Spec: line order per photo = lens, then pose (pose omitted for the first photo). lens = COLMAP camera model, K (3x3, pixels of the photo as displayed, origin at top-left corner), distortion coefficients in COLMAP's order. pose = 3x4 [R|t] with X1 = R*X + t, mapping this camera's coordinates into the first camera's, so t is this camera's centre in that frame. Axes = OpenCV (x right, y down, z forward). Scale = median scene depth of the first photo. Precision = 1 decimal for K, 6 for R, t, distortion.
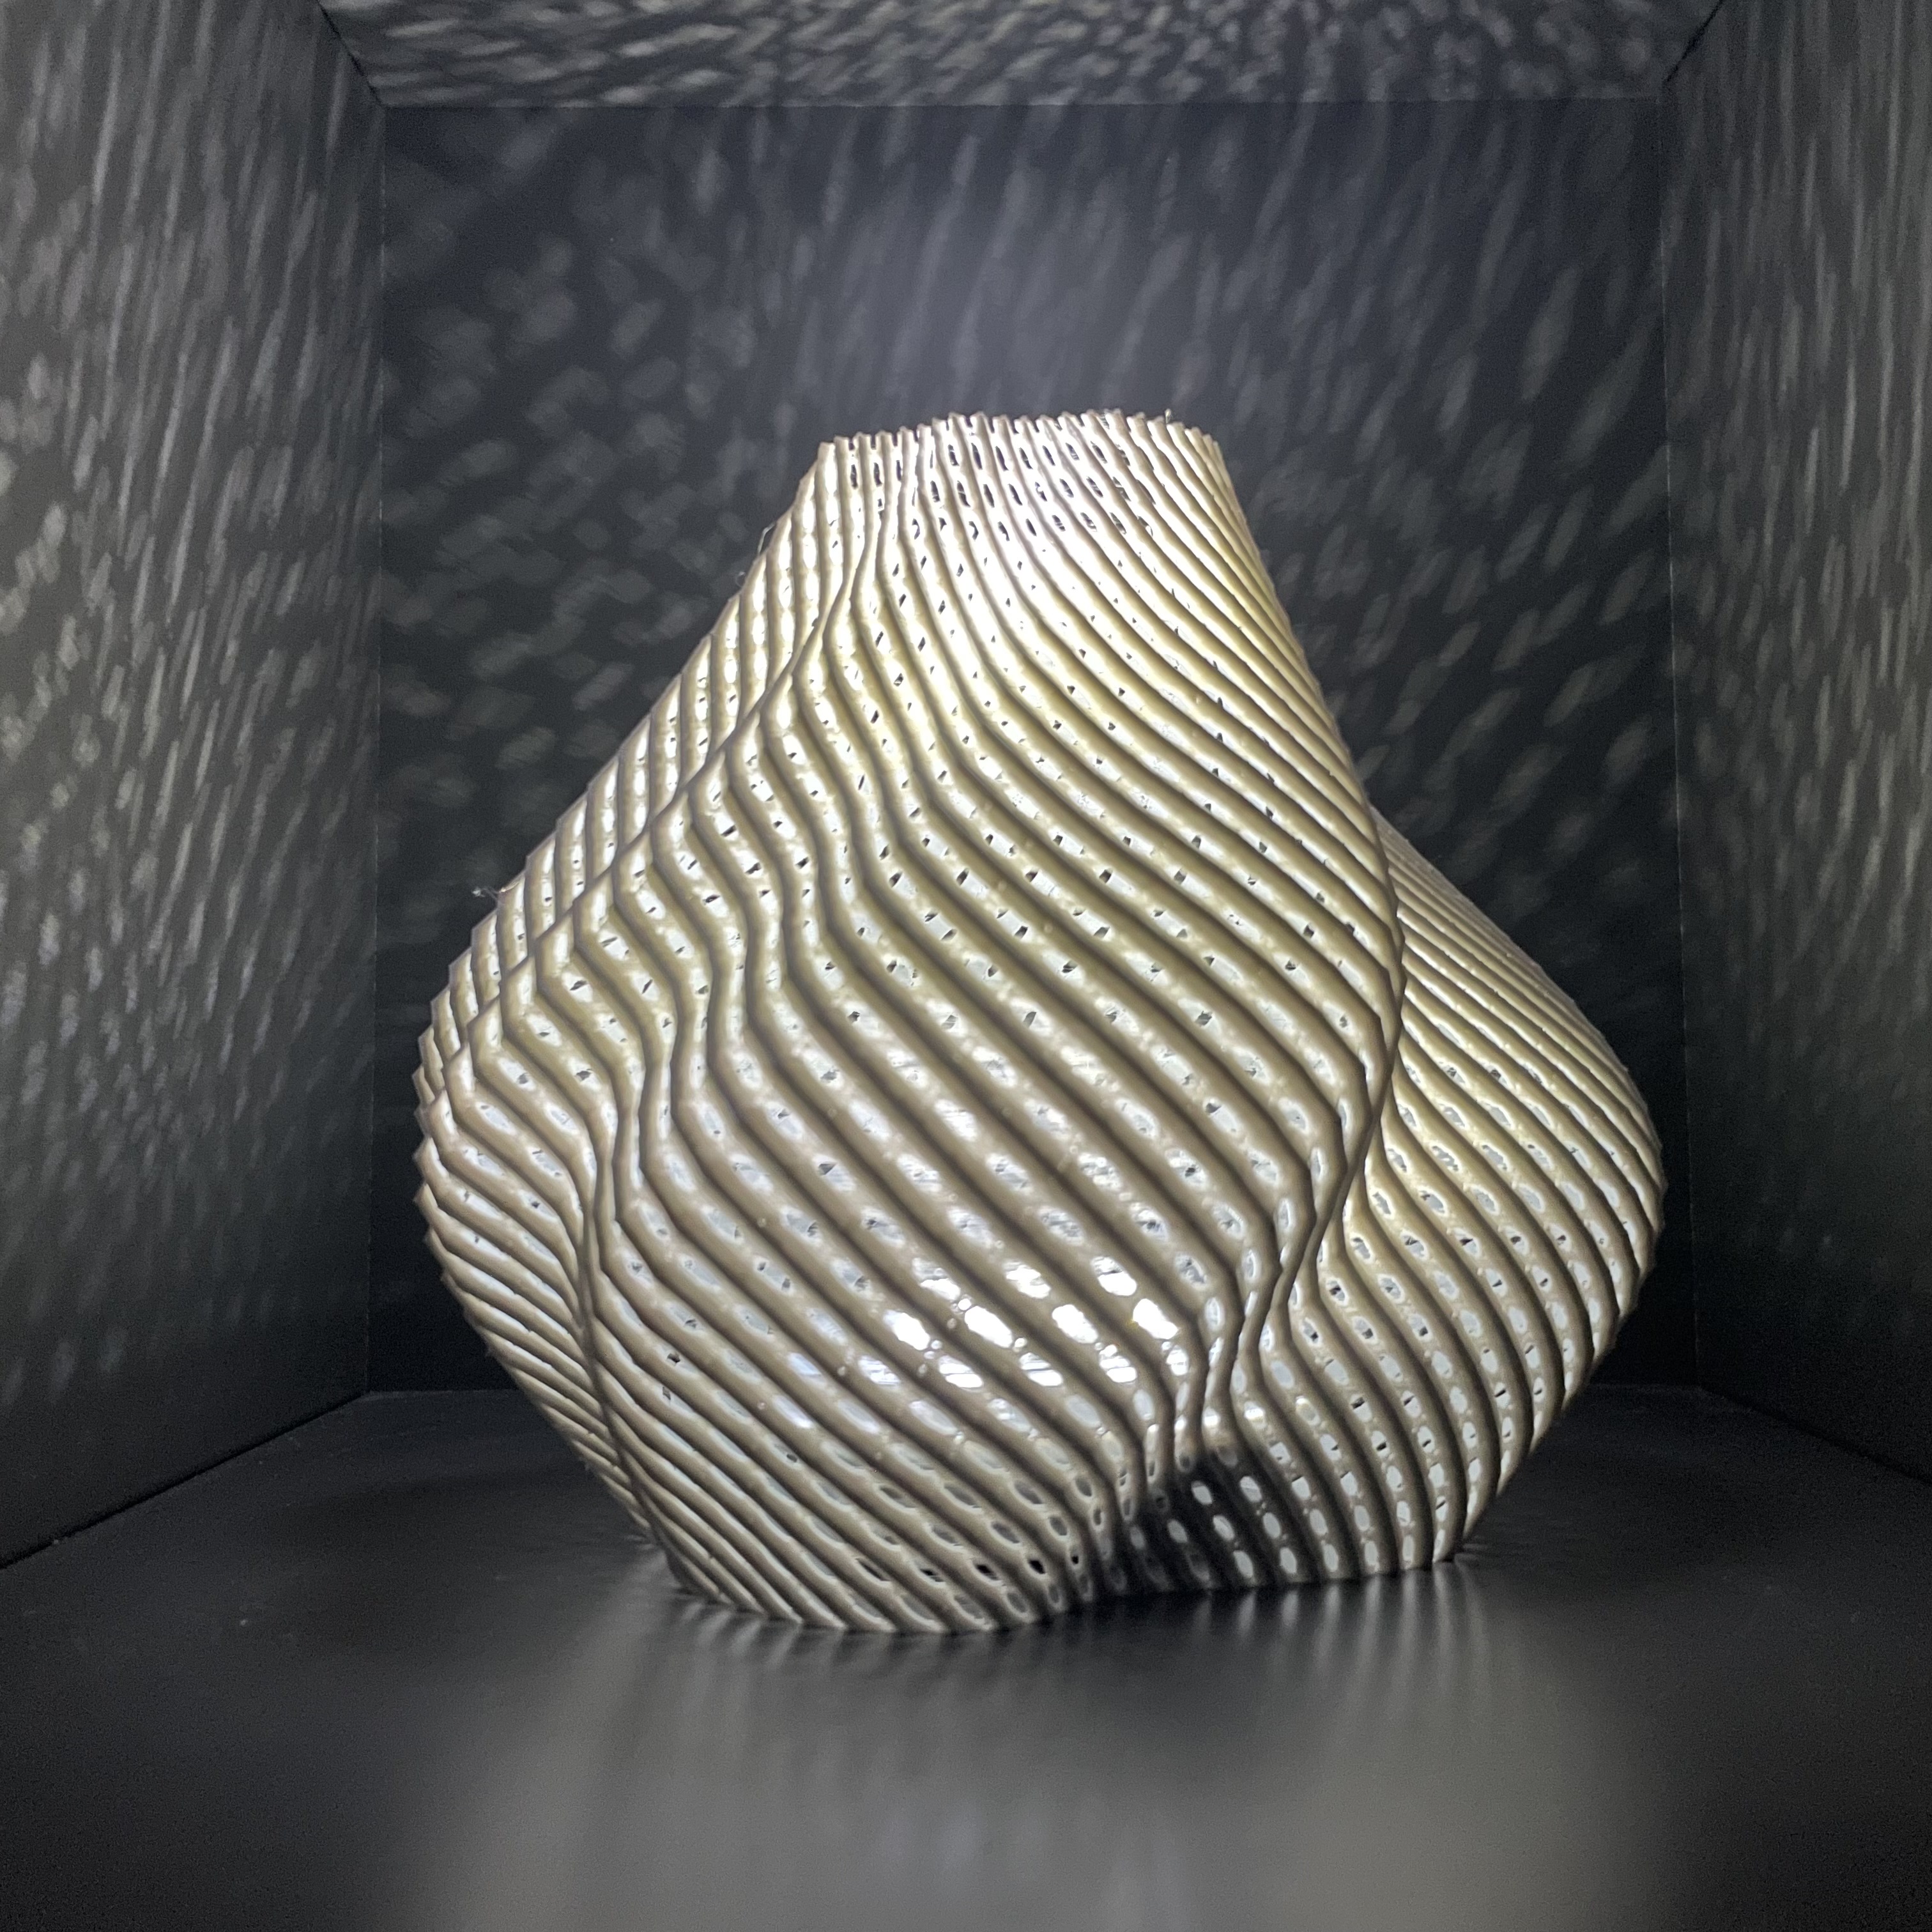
lens RADIAL K [[2015.1, 0, 977.0], [0, 2015.1, 959.9], [0, 0, 1]] dist [0.152048, -0.315303]
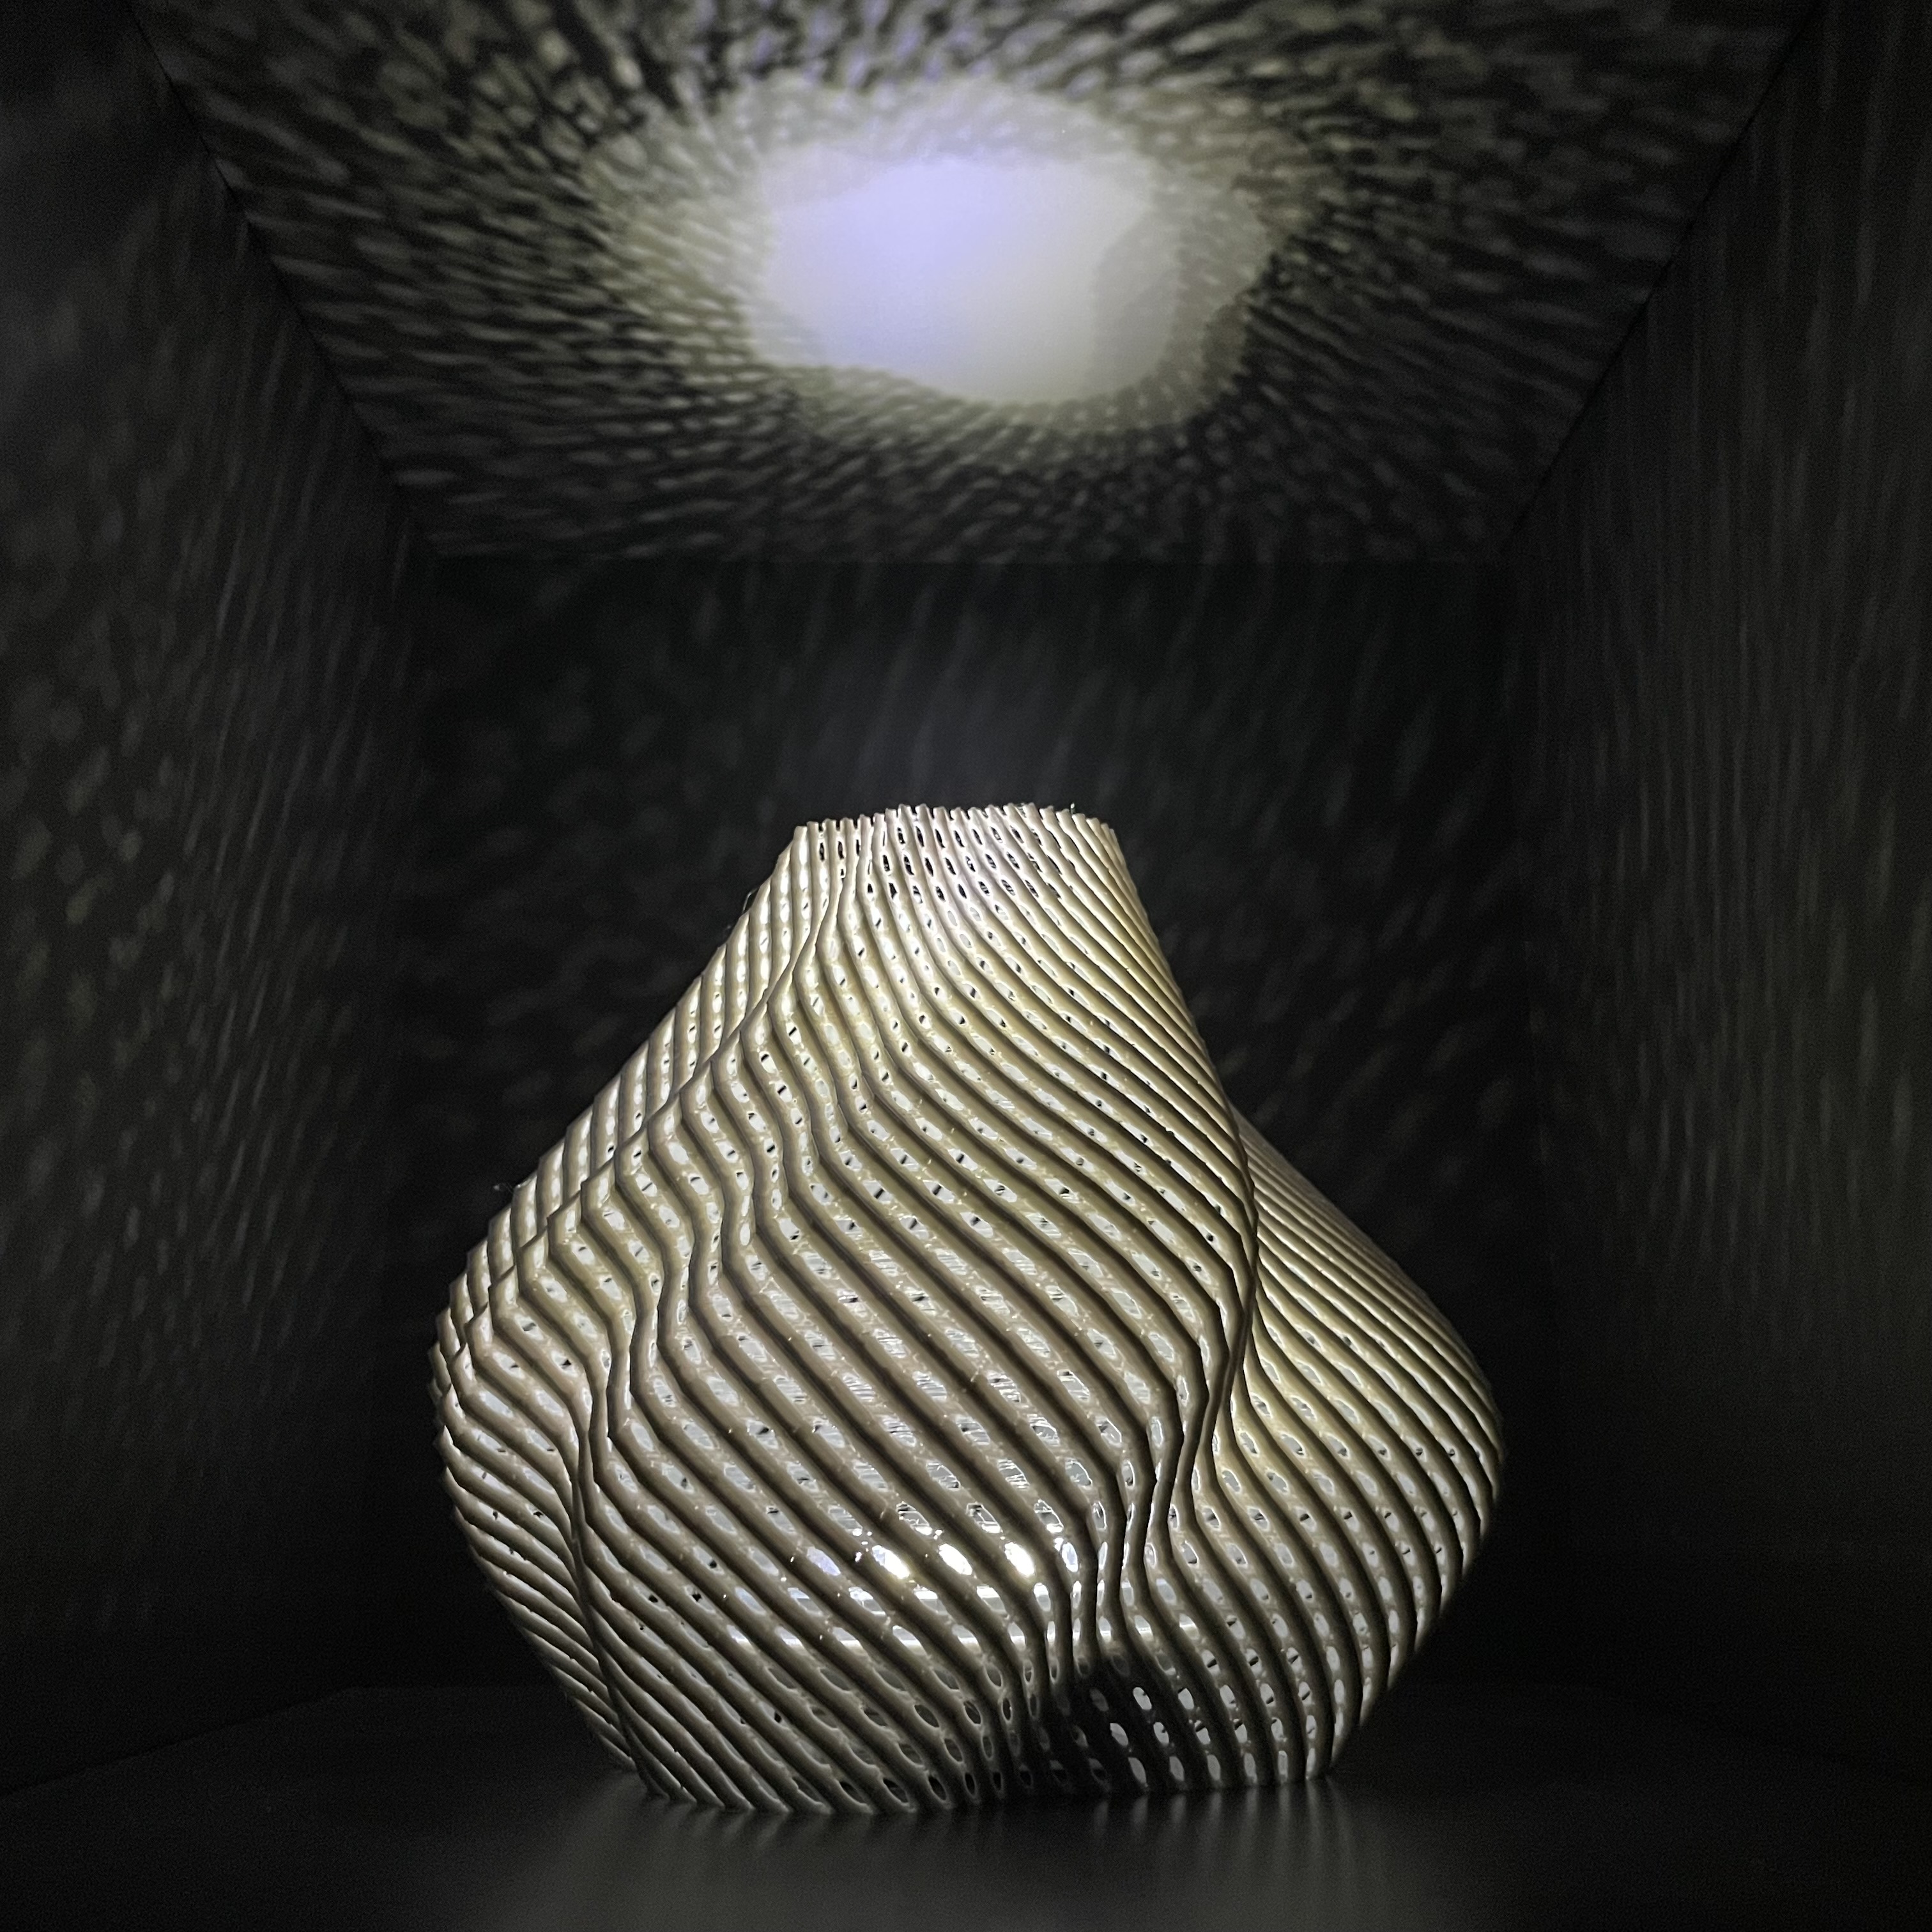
lens RADIAL K [[2015.1, 0, 977.0], [0, 2015.1, 959.9], [0, 0, 1]] dist [0.152048, -0.315303]
pose [[0.999860, 0.009080, 0.014032, 0.018575], [-0.006263, 0.981932, -0.189132, 0.062770], [-0.015496, 0.189018, 0.981851, -0.211118]]
